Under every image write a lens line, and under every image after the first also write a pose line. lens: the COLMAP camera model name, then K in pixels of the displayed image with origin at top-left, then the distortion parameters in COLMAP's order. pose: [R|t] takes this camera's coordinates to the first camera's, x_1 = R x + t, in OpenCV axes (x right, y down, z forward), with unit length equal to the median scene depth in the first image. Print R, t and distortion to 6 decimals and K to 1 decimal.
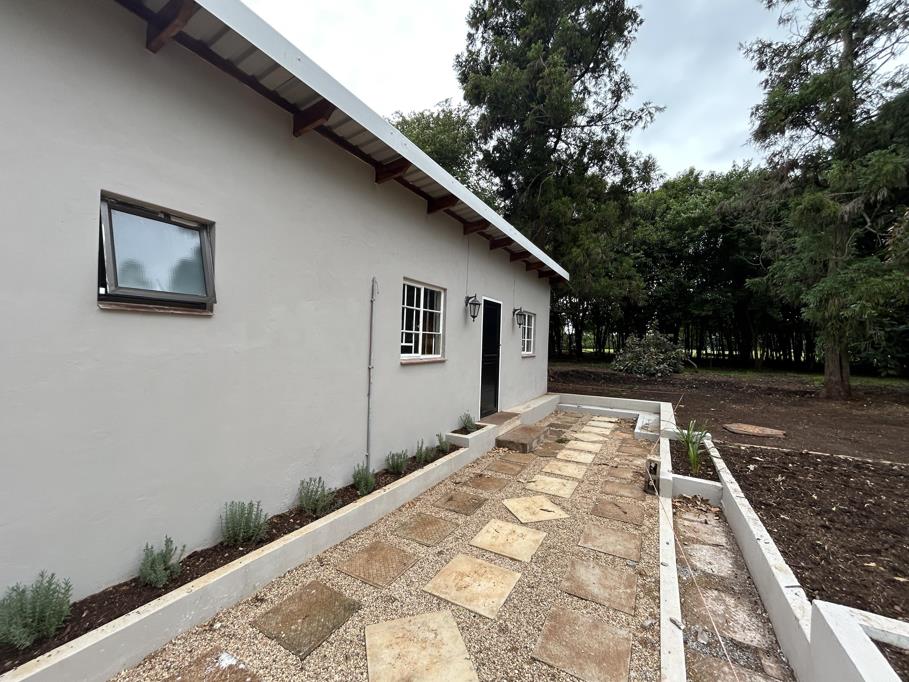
lens RADIAL K [[367.3, 0, 454.5], [0, 367.3, 341.0], [0, 0, 1]] dist [0.000298, 0.000060]
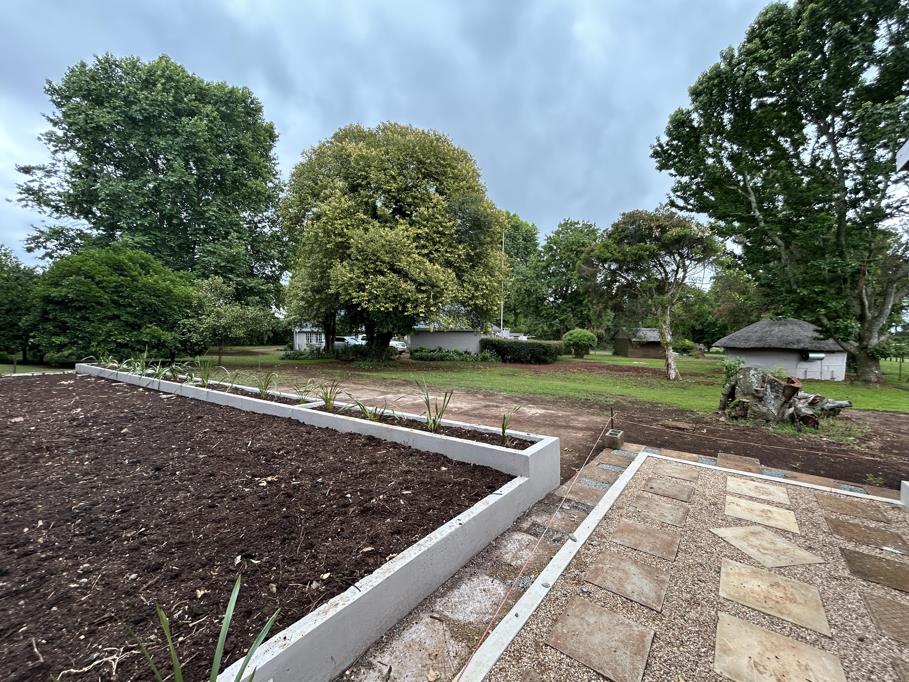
lens RADIAL K [[367.3, 0, 454.5], [0, 367.3, 341.0], [0, 0, 1]] dist [0.000298, 0.000060]
pose [[-0.989373, -0.039490, 0.139936, 0.778017], [-0.038825, 0.999218, 0.007484, 0.040267], [-0.140122, 0.001972, -0.990132, 2.137563]]
